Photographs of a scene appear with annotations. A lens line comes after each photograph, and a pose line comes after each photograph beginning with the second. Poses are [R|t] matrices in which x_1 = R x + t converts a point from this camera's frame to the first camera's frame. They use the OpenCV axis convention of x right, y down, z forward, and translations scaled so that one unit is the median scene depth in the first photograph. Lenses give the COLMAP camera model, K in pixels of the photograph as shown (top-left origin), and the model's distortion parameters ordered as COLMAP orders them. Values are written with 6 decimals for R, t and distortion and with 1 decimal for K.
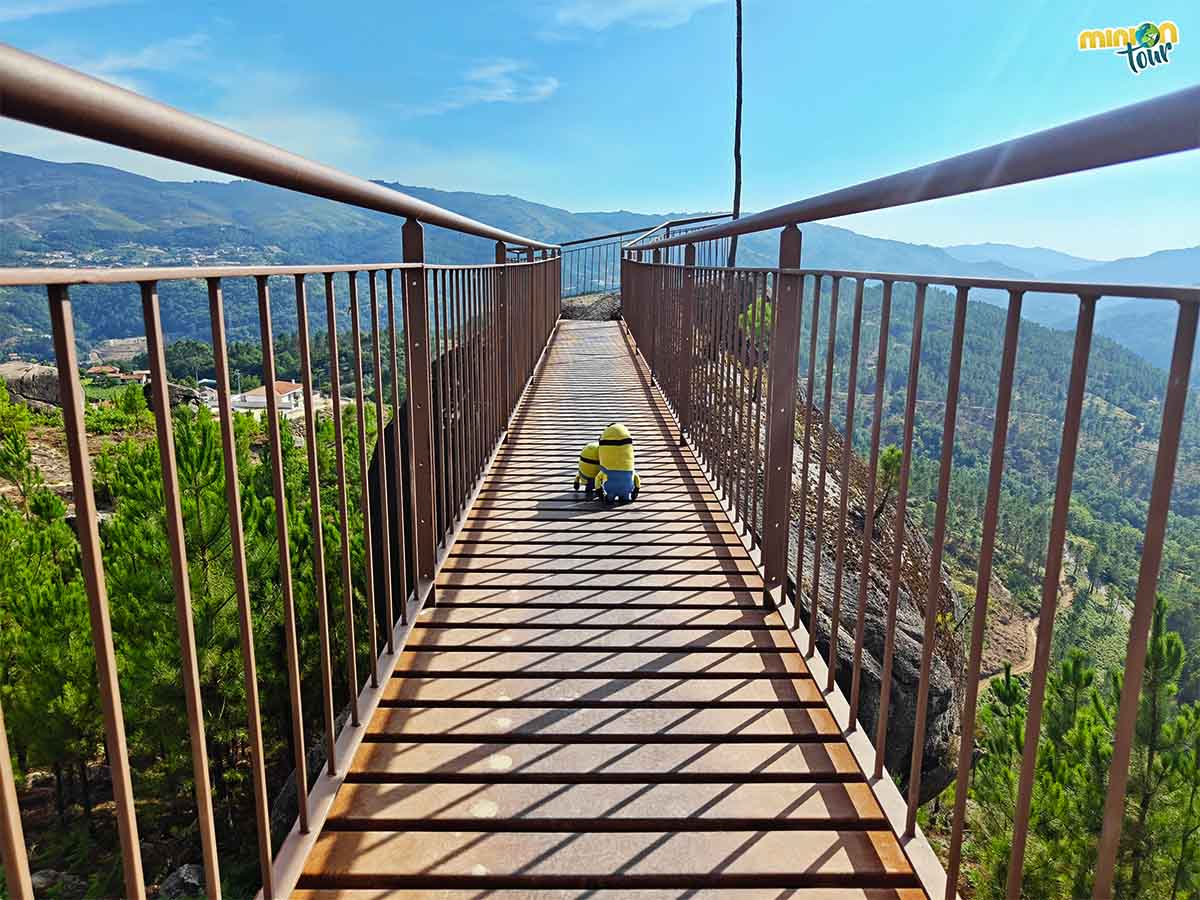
lens RADIAL K [[838.5, 0, 600.0], [0, 838.5, 450.0], [0, 0, 1]] dist [0.004016, 0.000525]
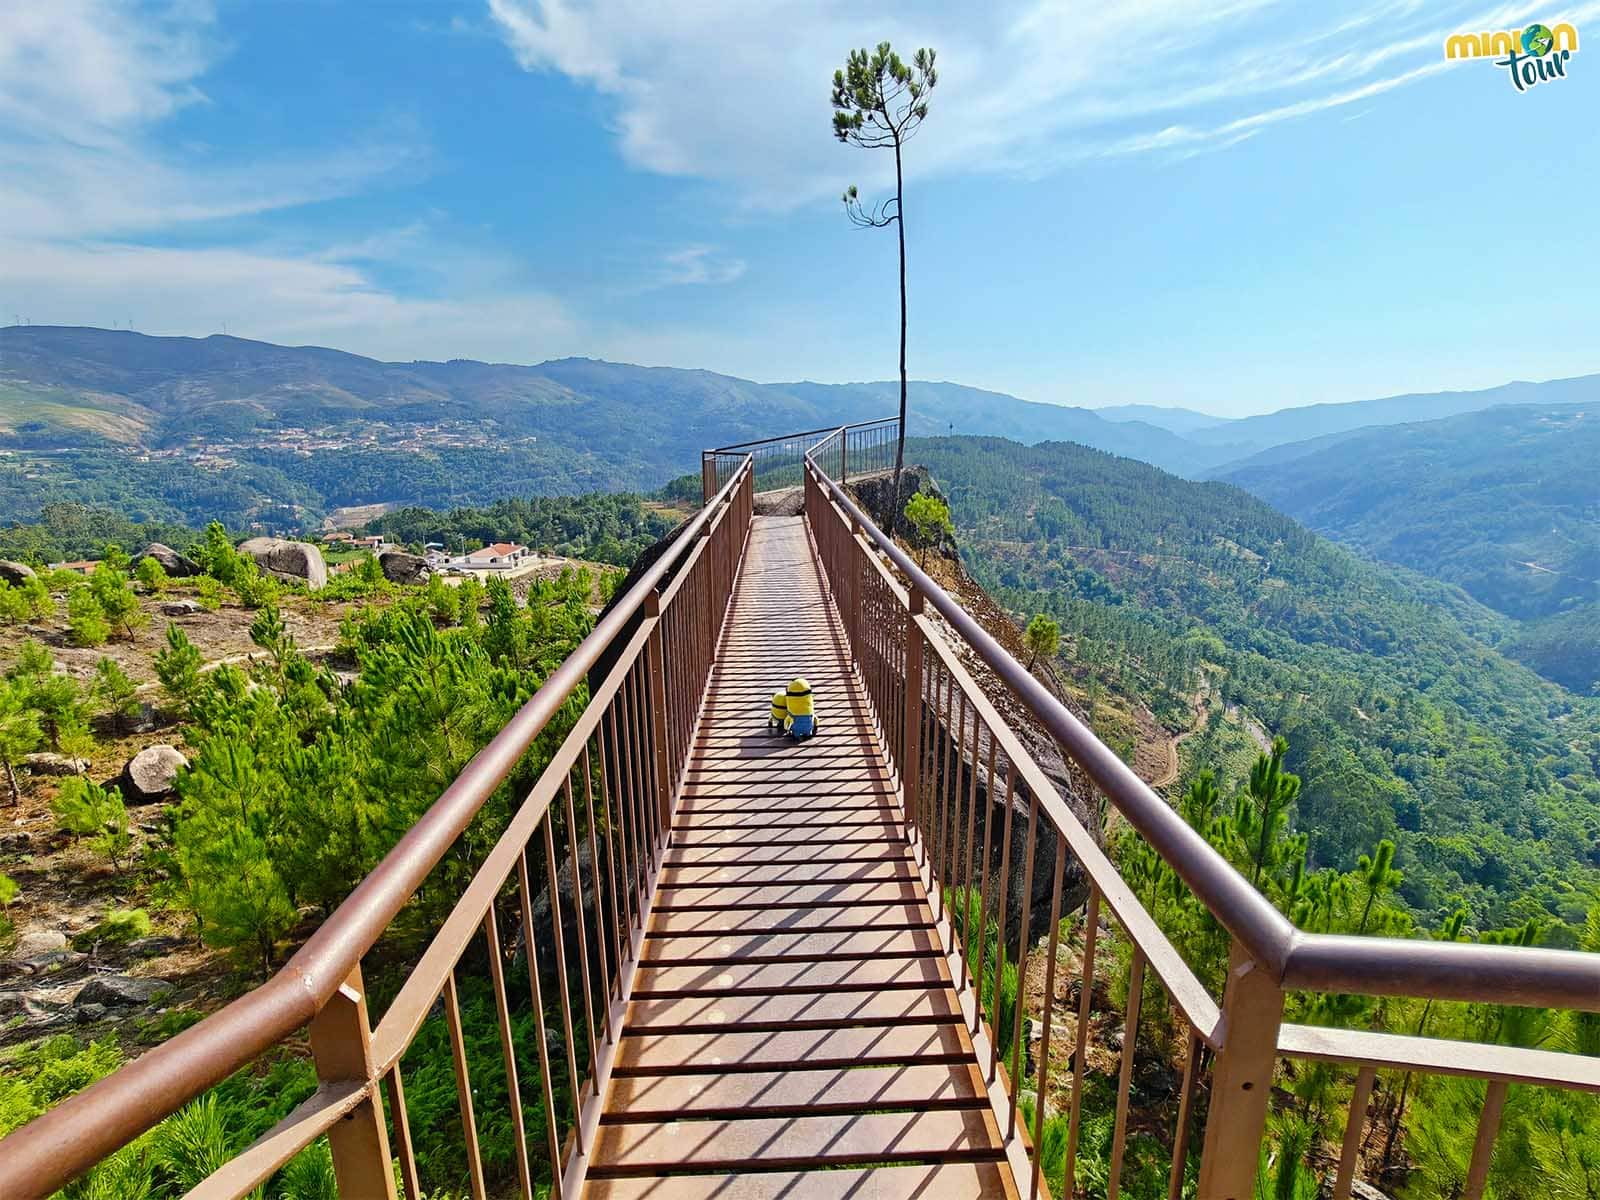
lens RADIAL K [[769.7, 0, 809.8], [0, 769.7, 607.1], [0, 0, 1]] dist [-0.000725, 0.000361]
pose [[0.999457, -0.023222, 0.023361, 0.005796], [0.022378, 0.999111, 0.035739, -0.104980], [-0.024170, -0.035197, 0.999088, -0.114956]]
